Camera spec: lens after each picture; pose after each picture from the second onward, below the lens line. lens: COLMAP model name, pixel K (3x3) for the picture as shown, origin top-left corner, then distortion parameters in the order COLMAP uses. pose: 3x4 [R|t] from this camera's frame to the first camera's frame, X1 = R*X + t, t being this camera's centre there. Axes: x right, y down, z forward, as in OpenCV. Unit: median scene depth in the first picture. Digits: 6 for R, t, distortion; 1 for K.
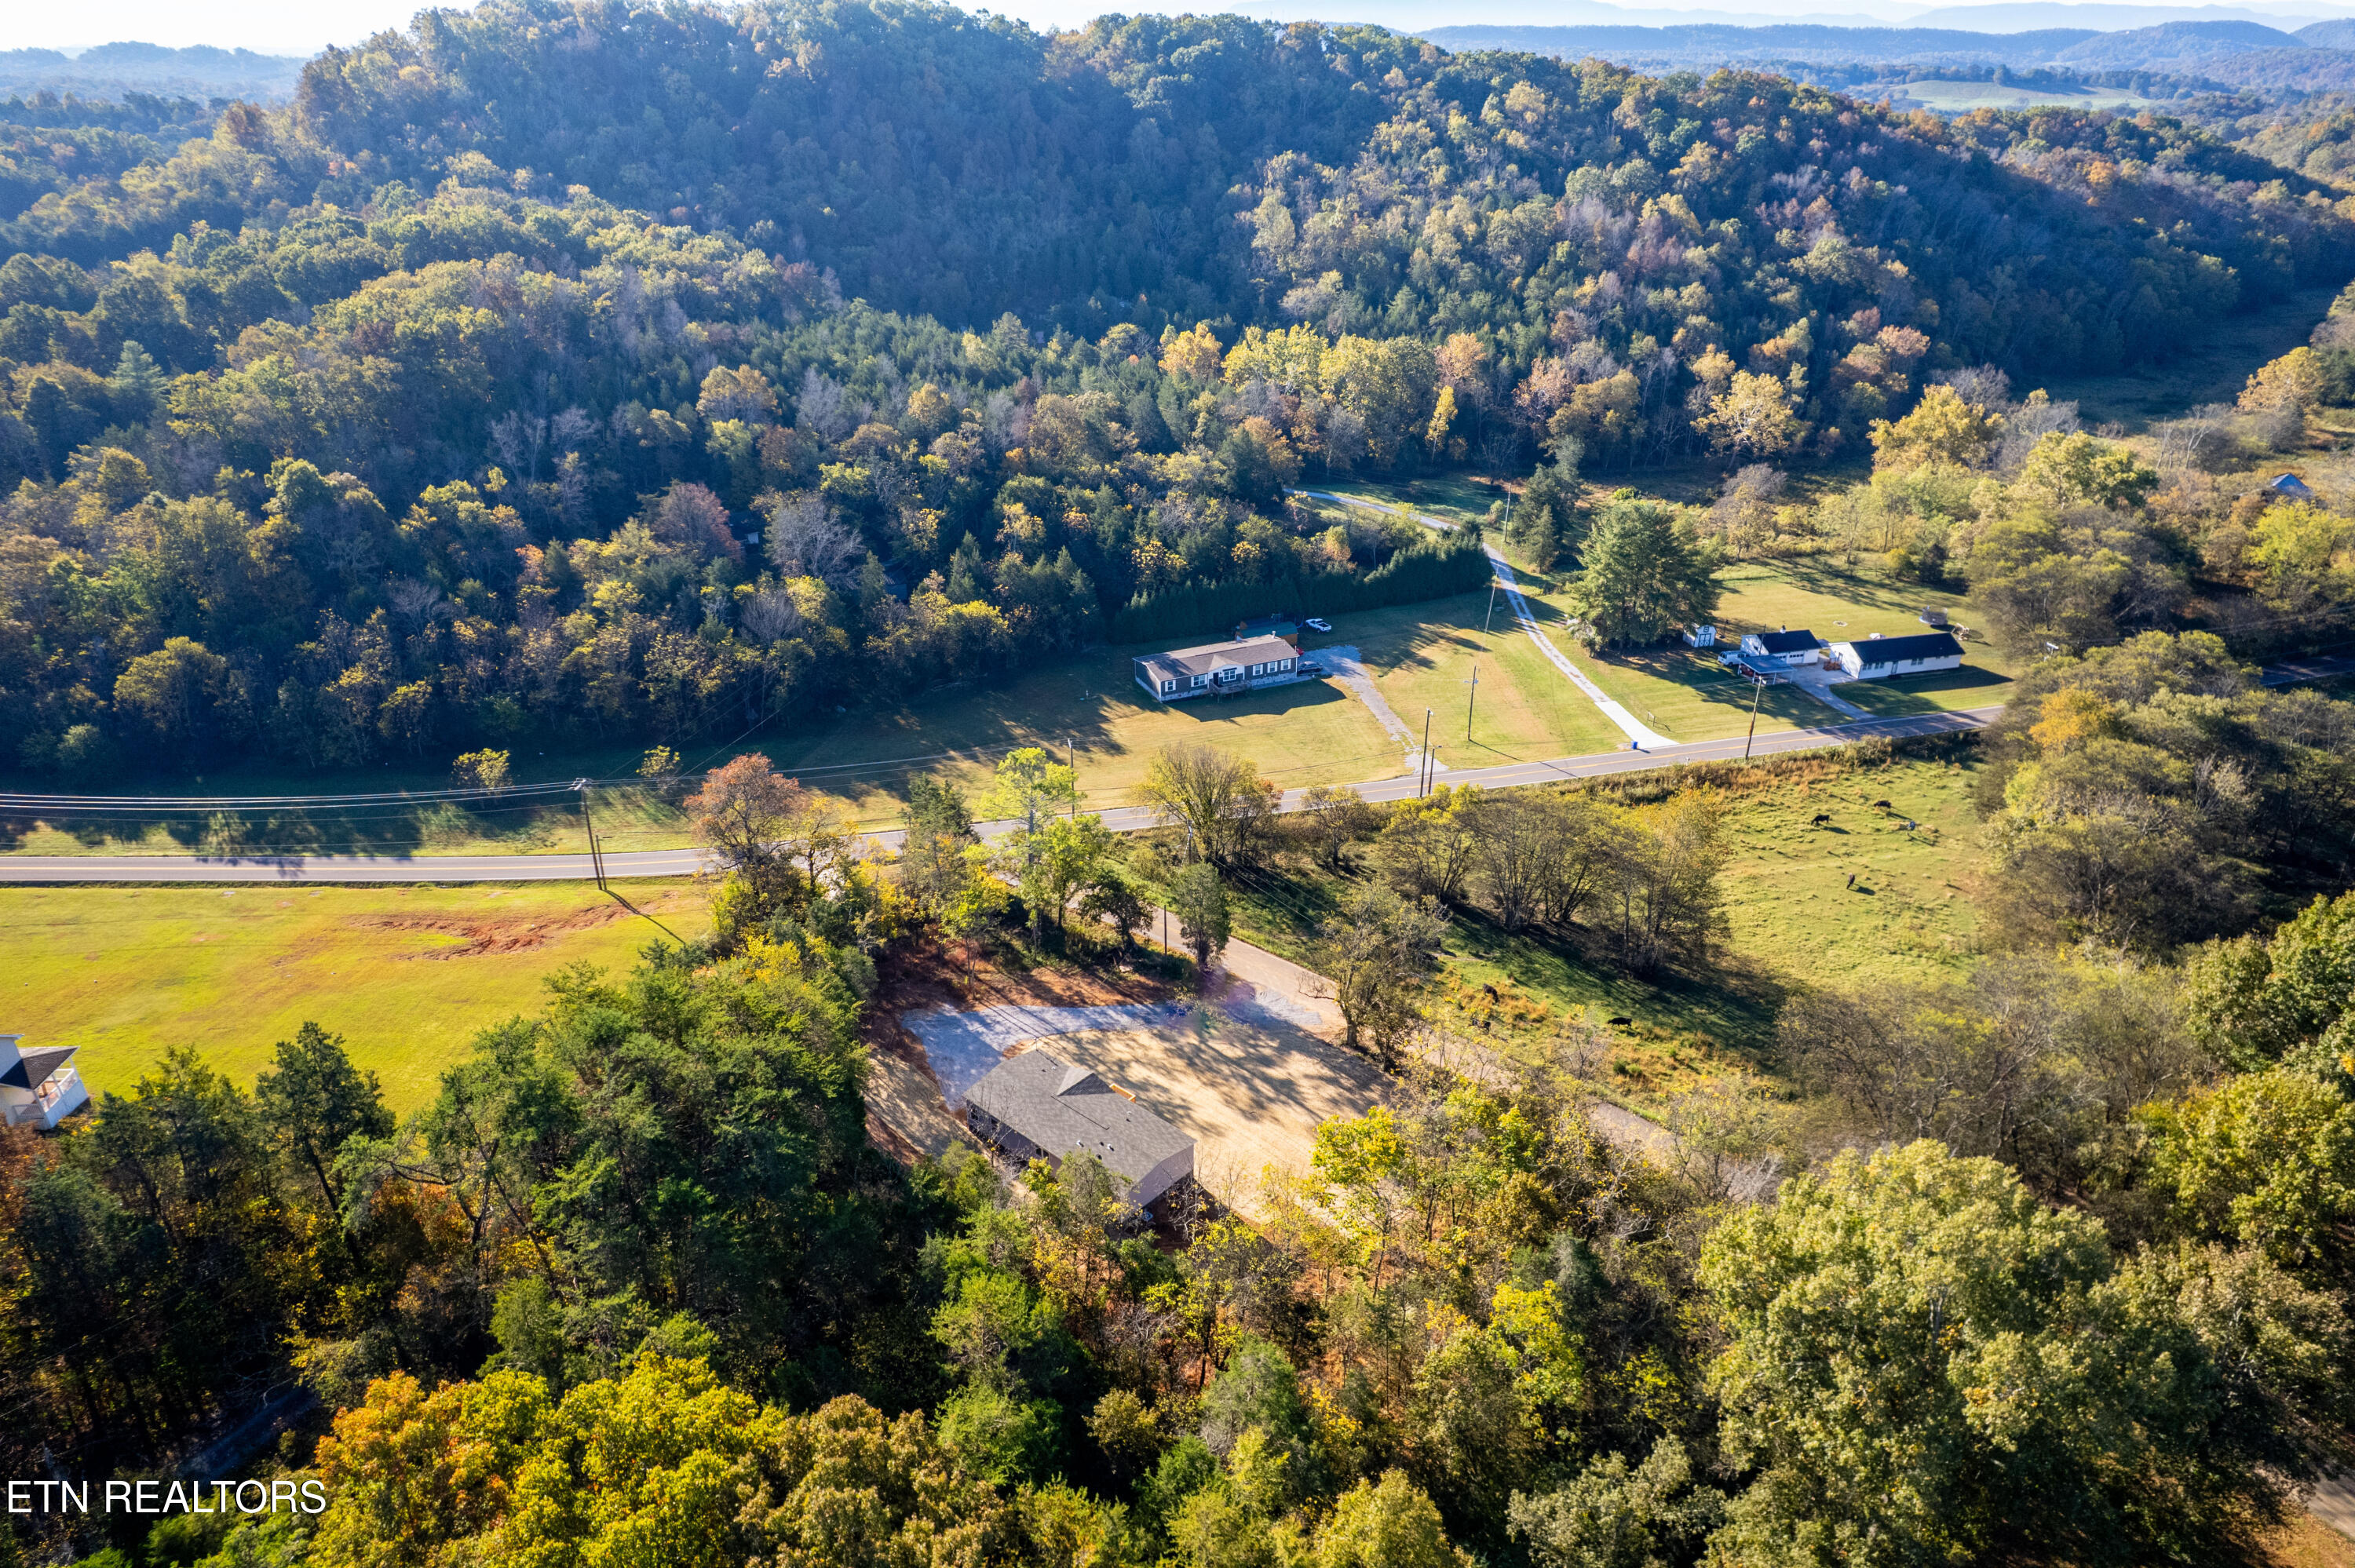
lens RADIAL K [[1512.1, 0, 1178.6], [0, 1512.1, 774.1], [0, 0, 1]] dist [-0.079469, 0.067717]
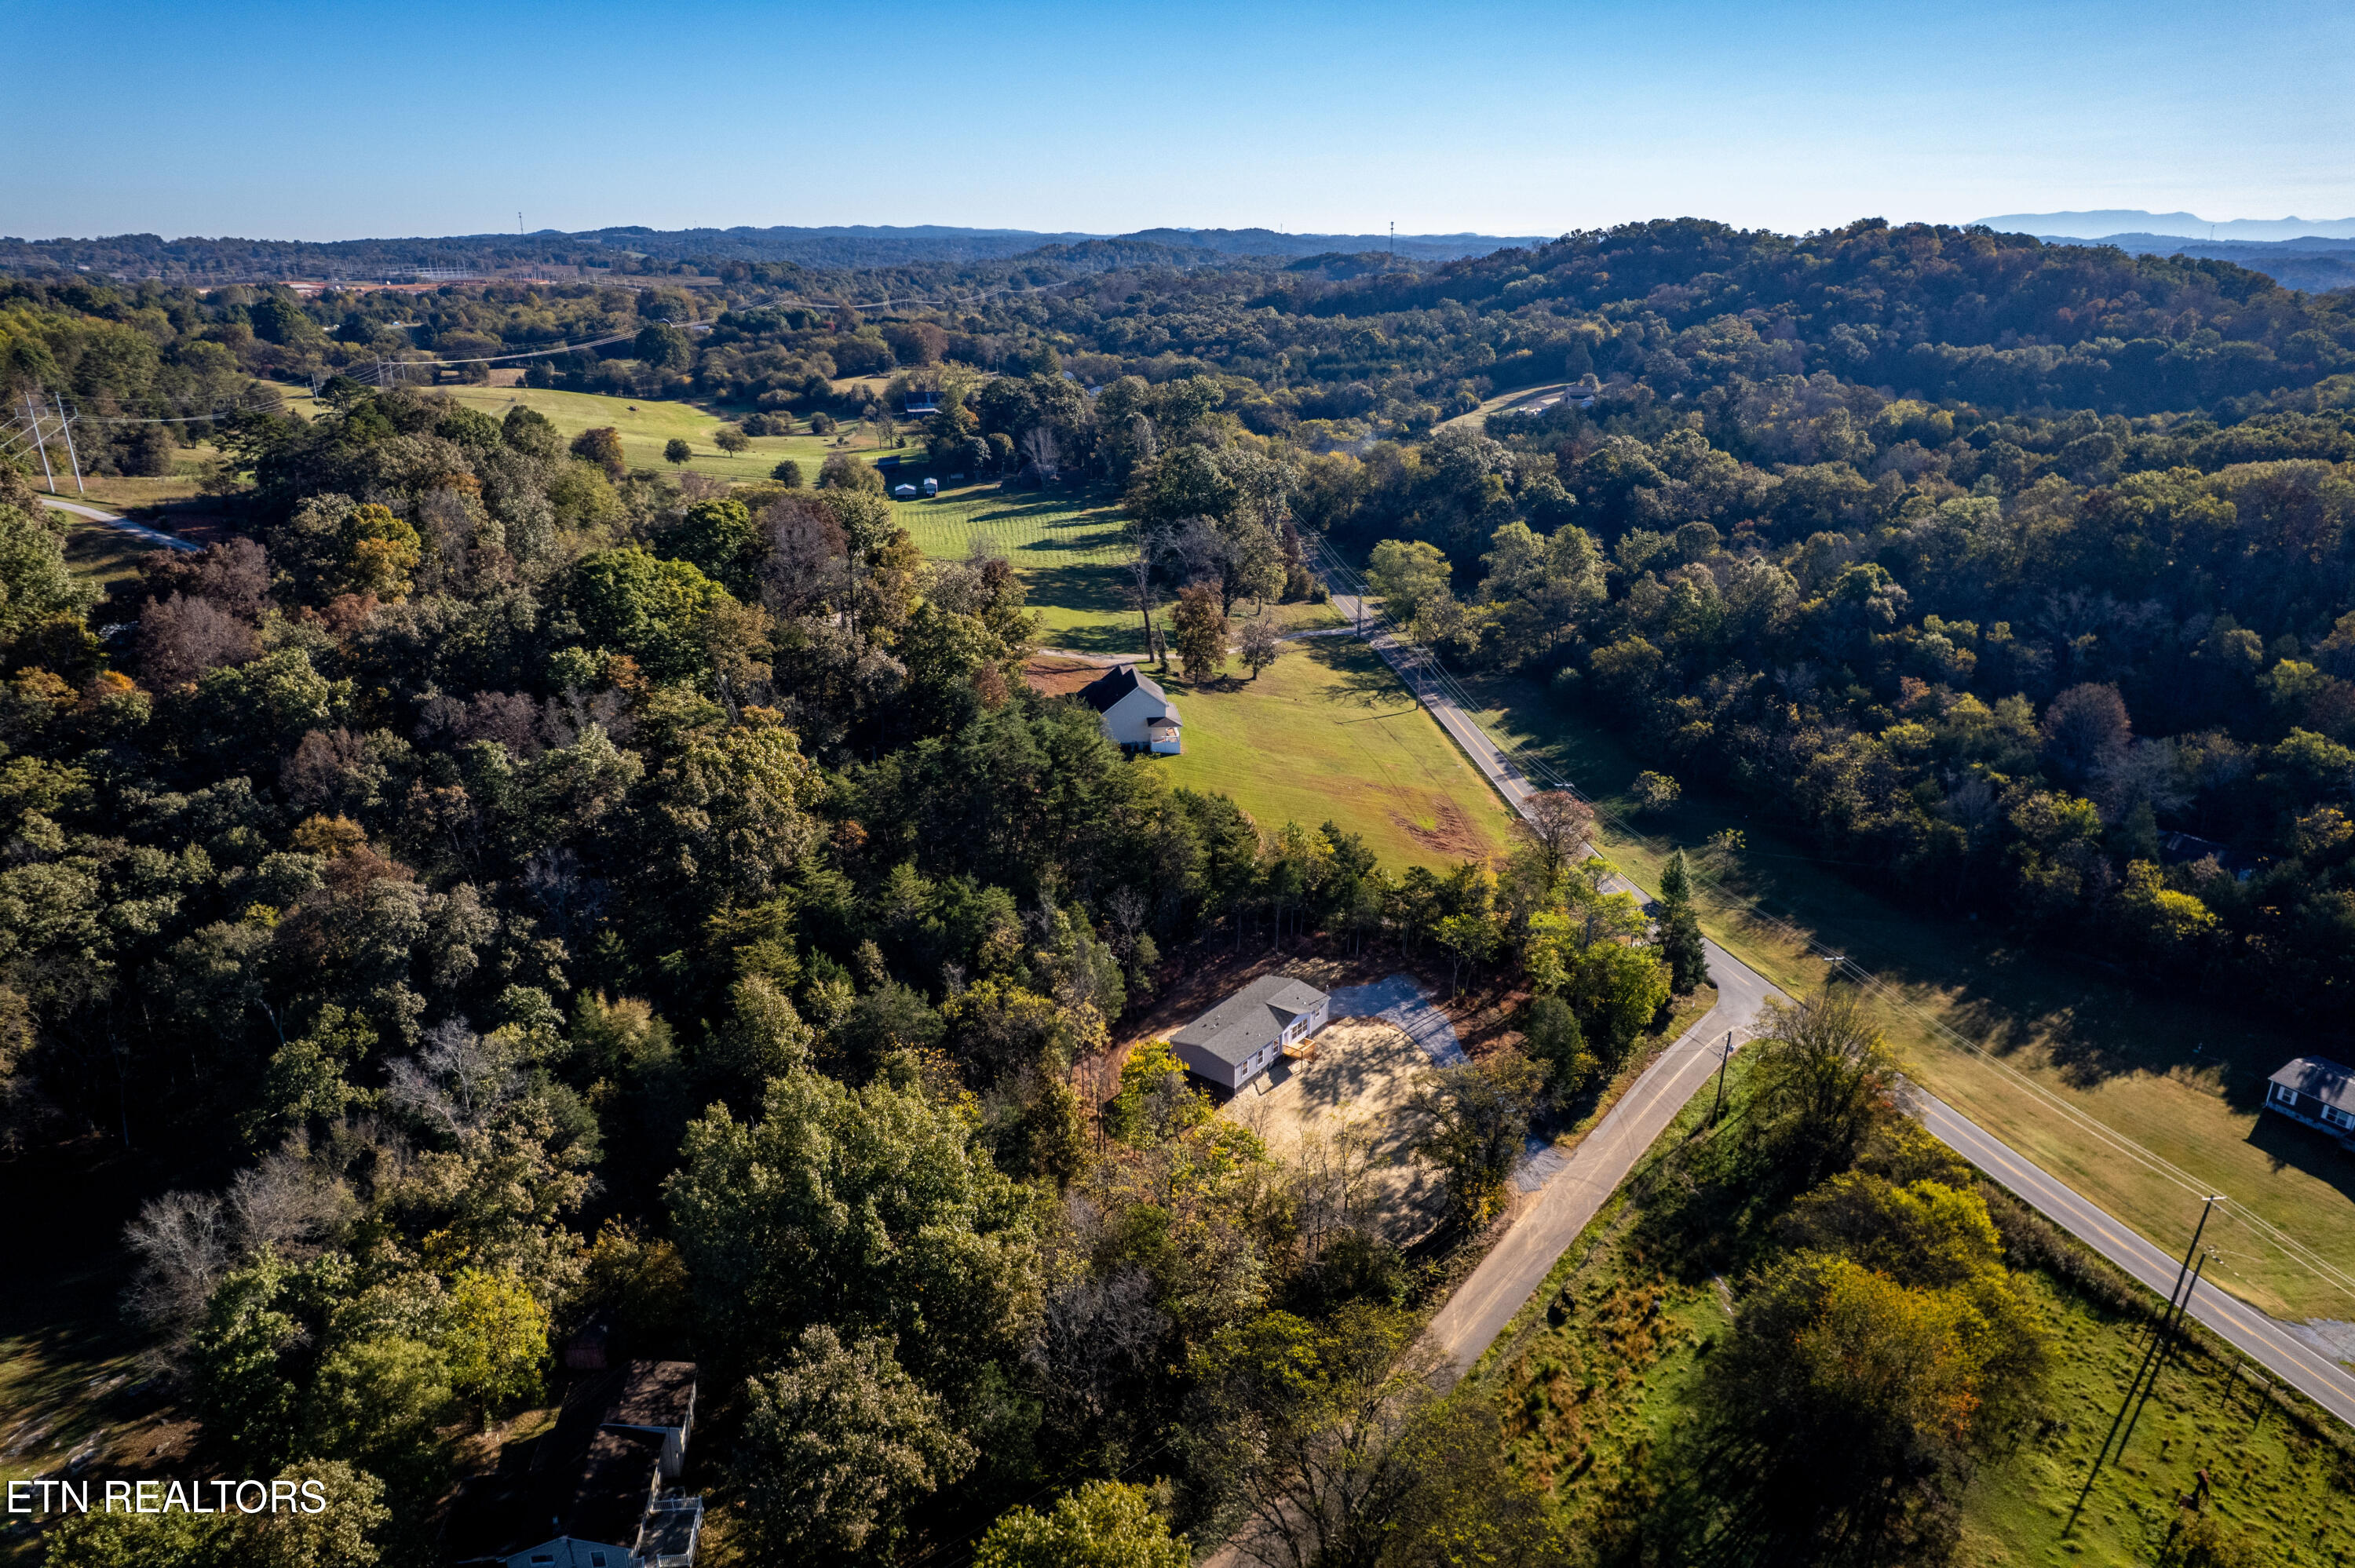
lens RADIAL K [[1512.1, 0, 1175.3], [0, 1512.1, 794.2], [0, 0, 1]] dist [-0.079469, 0.067717]
pose [[0.071955, 0.347771, -0.934814, 0.619292], [-0.439814, 0.852266, 0.283208, -0.160607], [0.895202, 0.390766, 0.214279, 0.329586]]
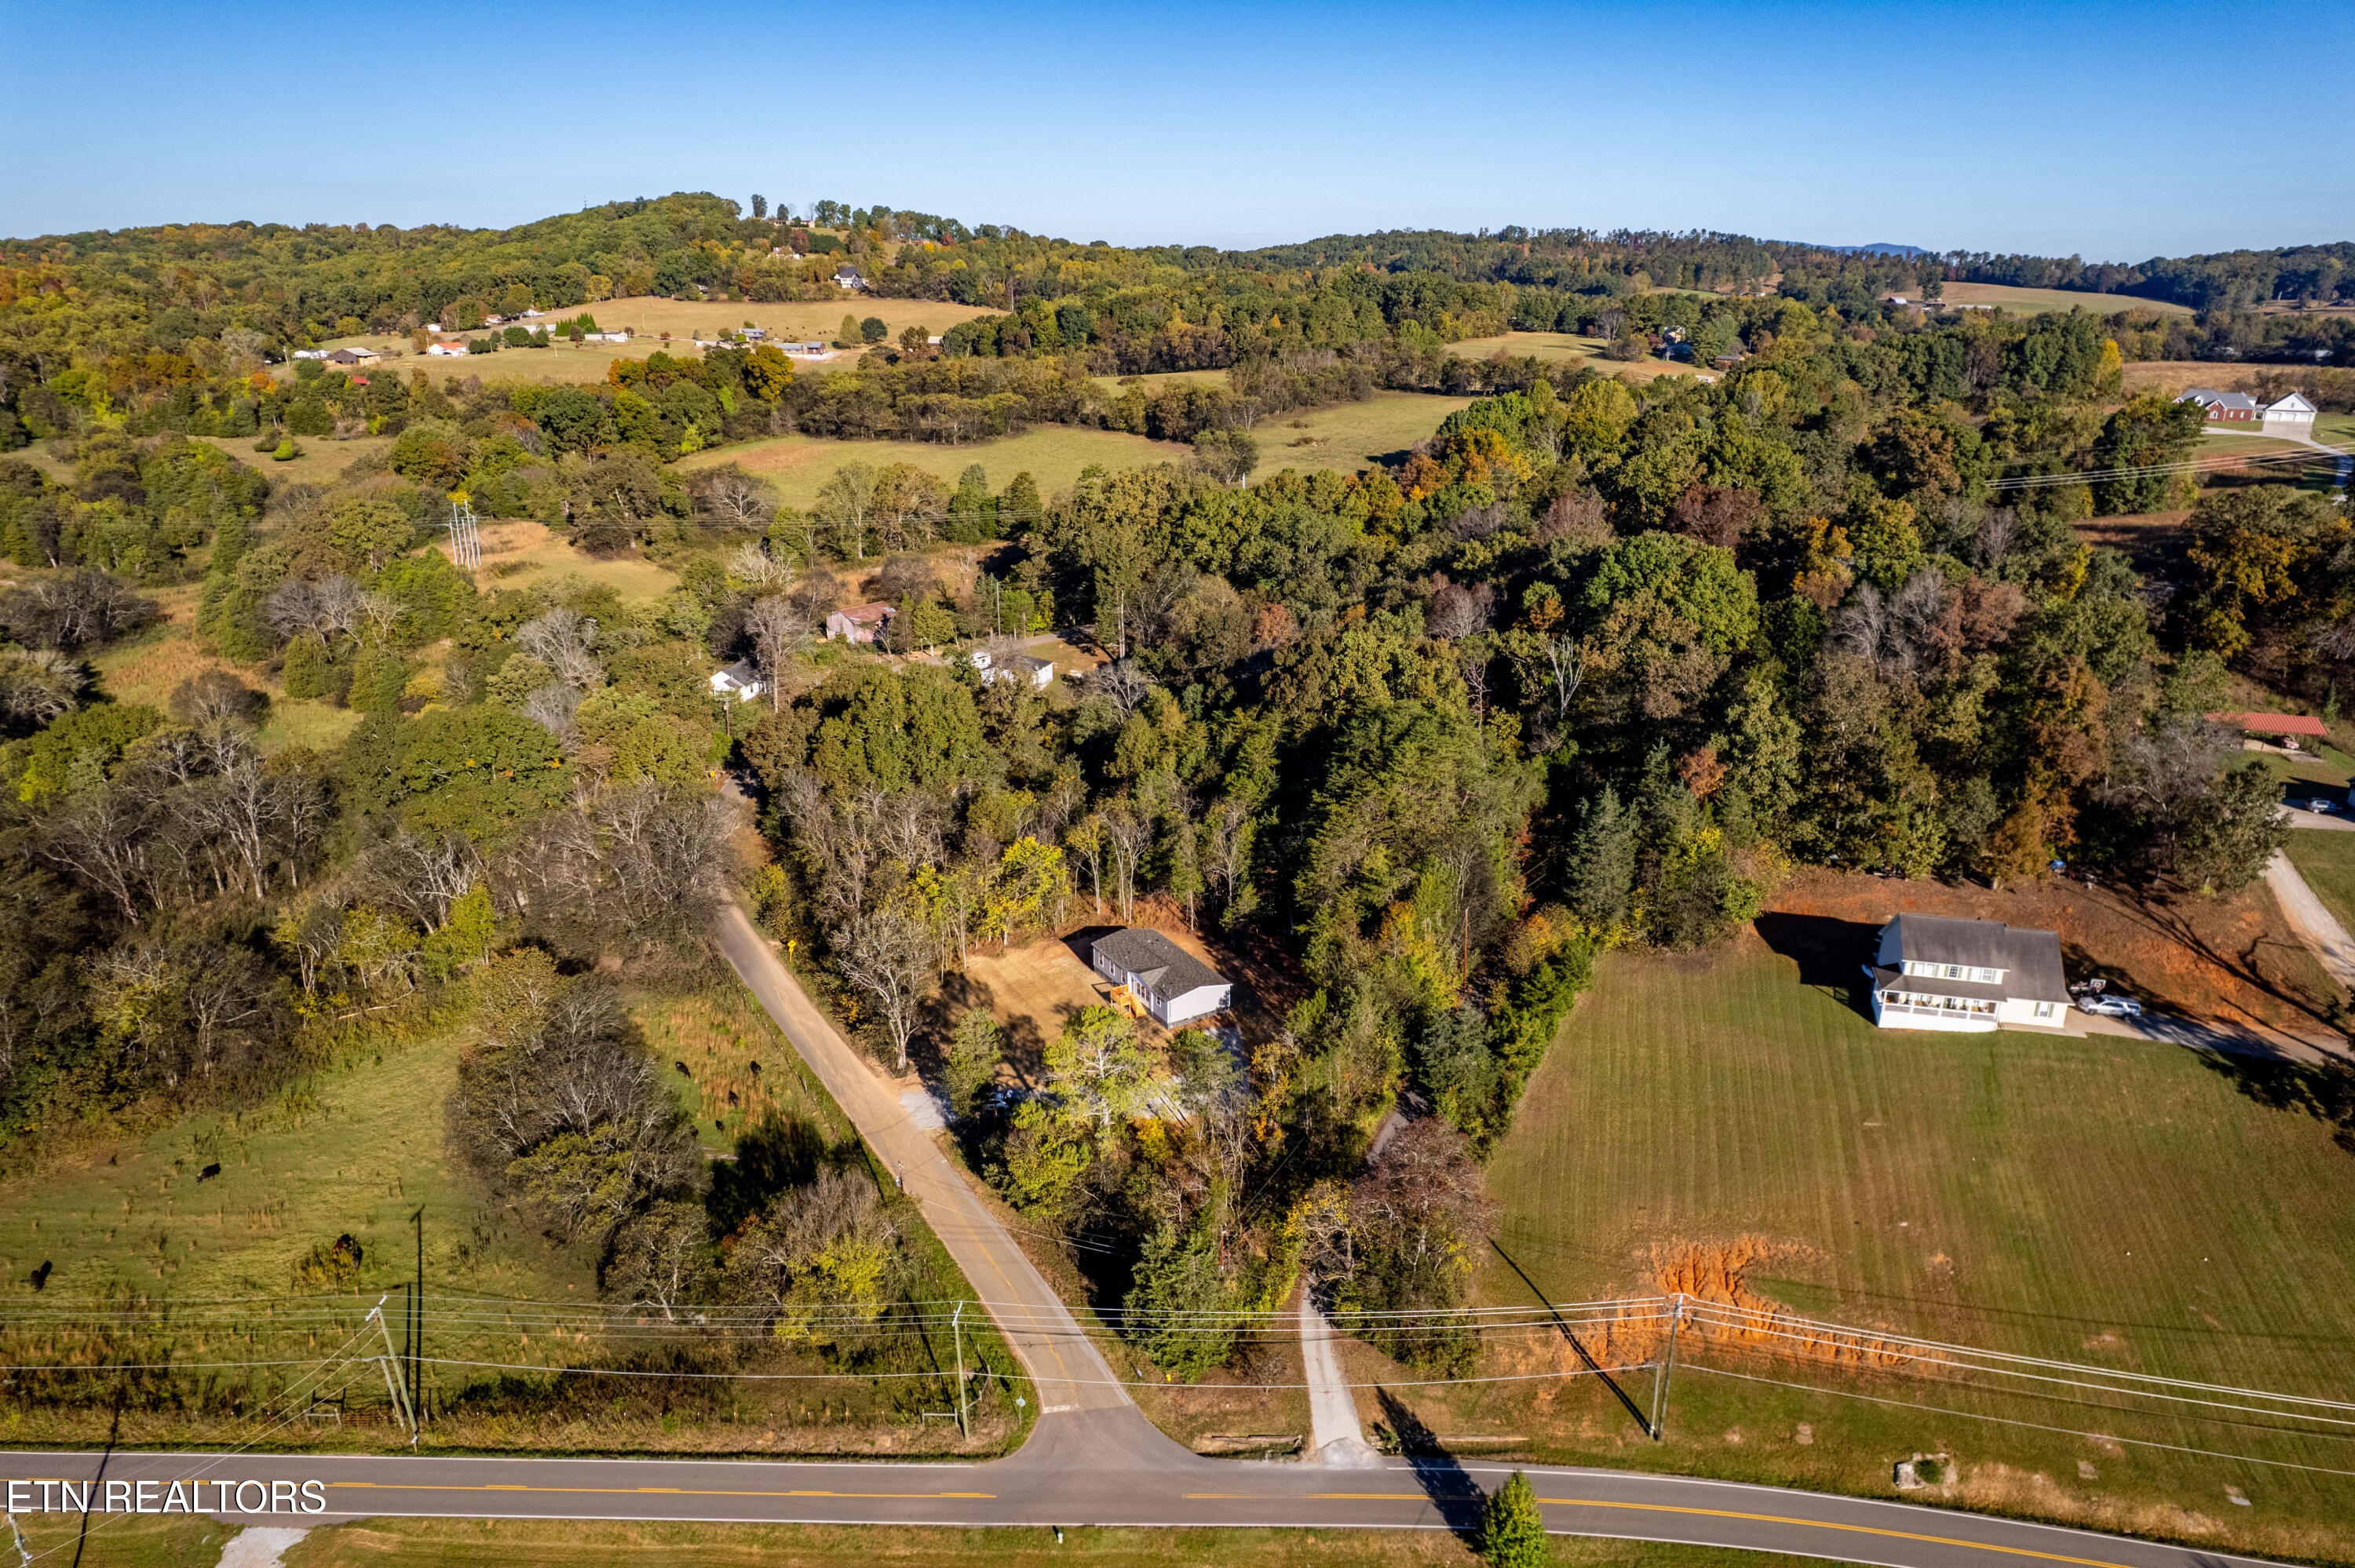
lens RADIAL K [[1512.1, 0, 1174.7], [0, 1512.1, 792.0], [0, 0, 1]] dist [-0.079469, 0.067717]
pose [[-0.955309, -0.098004, 0.278892, -0.268523], [0.130789, 0.705956, 0.696075, -0.514702], [-0.265103, 0.701443, -0.661588, 1.047824]]
